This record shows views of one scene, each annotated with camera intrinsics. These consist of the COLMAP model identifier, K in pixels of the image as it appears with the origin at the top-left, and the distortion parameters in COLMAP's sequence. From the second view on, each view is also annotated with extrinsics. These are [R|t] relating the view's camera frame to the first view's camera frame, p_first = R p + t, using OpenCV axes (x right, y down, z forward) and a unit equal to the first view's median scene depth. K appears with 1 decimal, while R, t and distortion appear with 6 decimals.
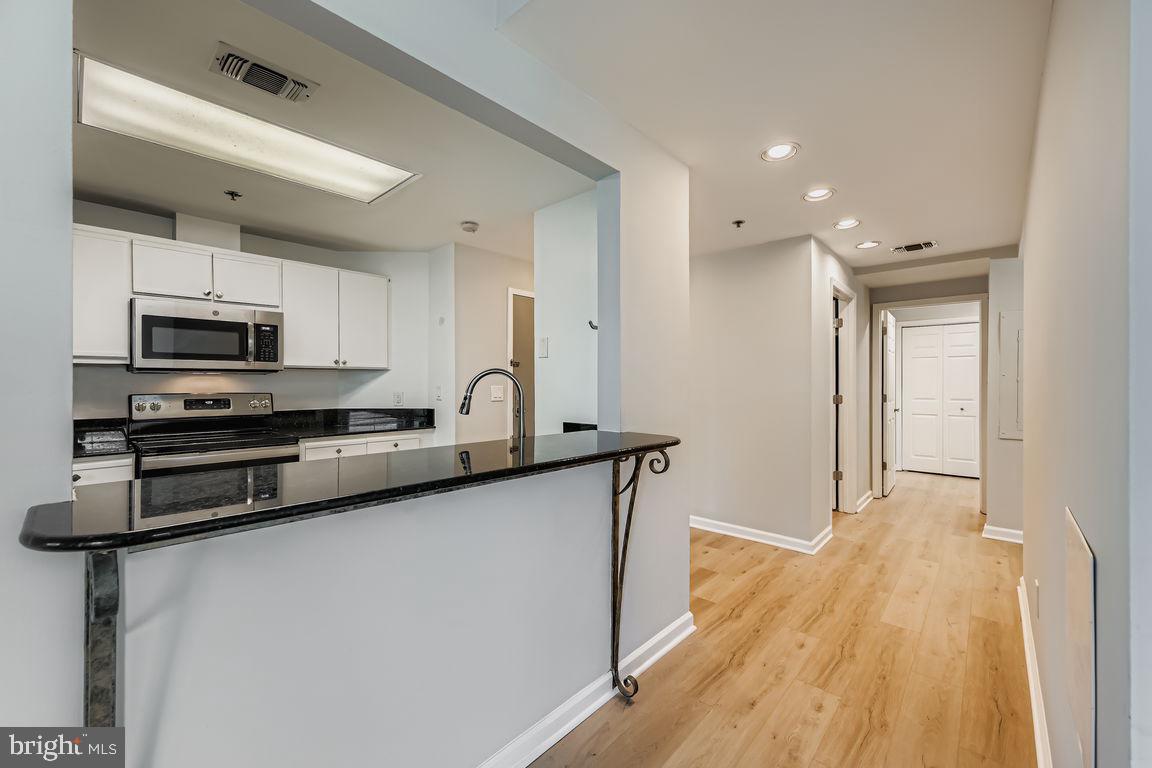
lens RADIAL K [[458.3, 0, 573.0], [0, 458.3, 384.0], [0, 0, 1]] dist [0.001800, 0.000265]
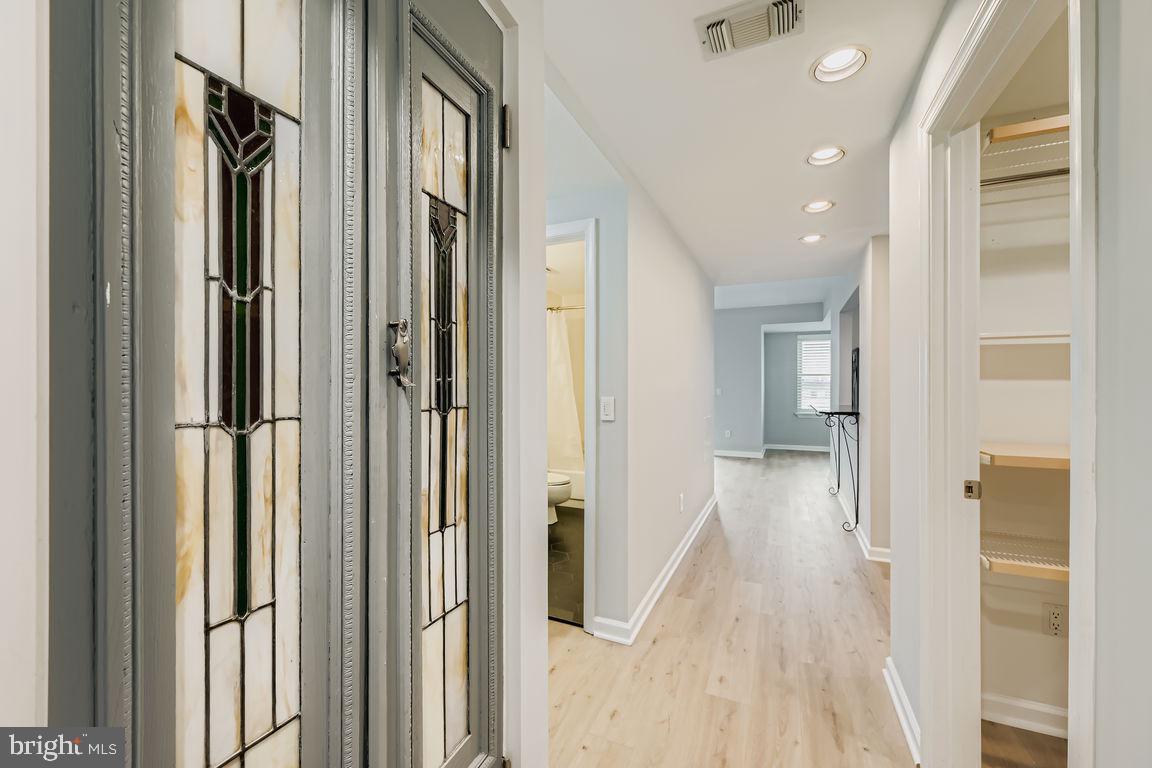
lens RADIAL K [[458.3, 0, 579.0], [0, 458.3, 385.4], [0, 0, 1]] dist [0.001800, 0.000265]
pose [[-0.948358, -0.010823, -0.317016, 1.563526], [-0.012637, 0.999913, 0.003667, -0.001345], [0.316949, 0.007484, -0.948413, 2.053009]]
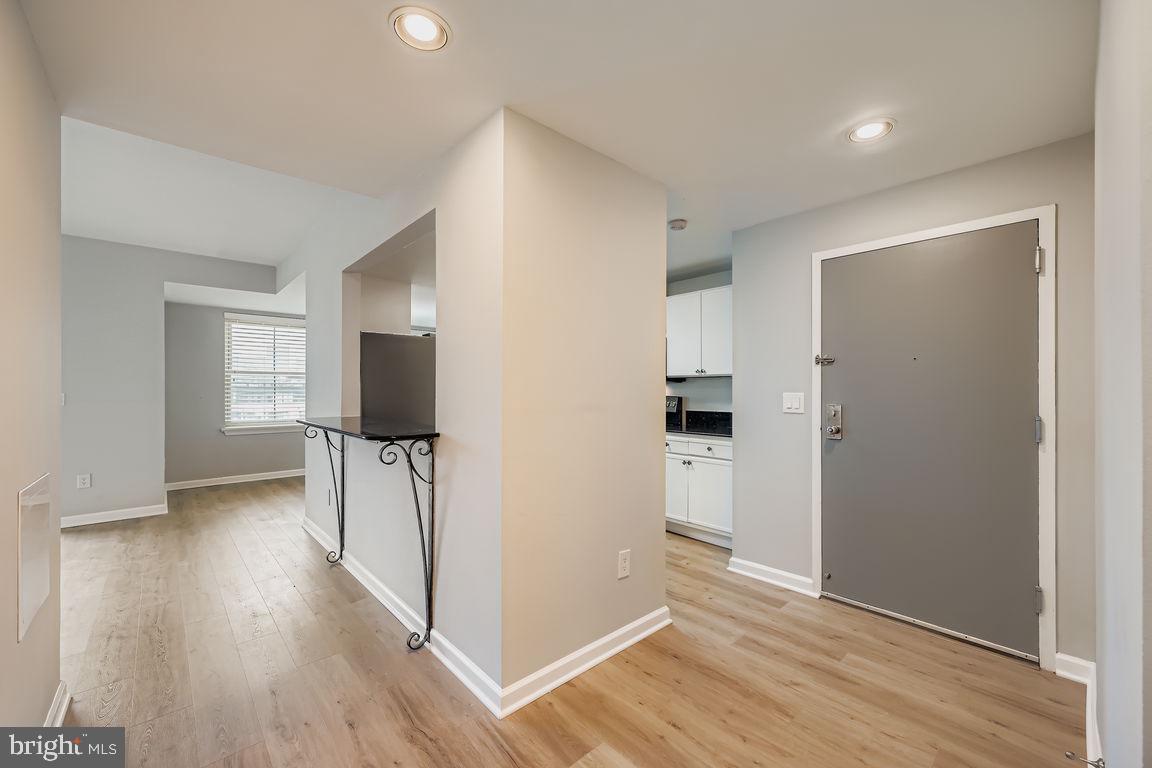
lens RADIAL K [[458.3, 0, 580.9], [0, 458.3, 386.9], [0, 0, 1]] dist [0.001800, 0.000265]
pose [[-0.085696, -0.006807, -0.996298, 0.983146], [-0.001136, 0.999977, -0.006735, -0.000017], [0.996321, 0.000555, -0.085701, 1.171686]]
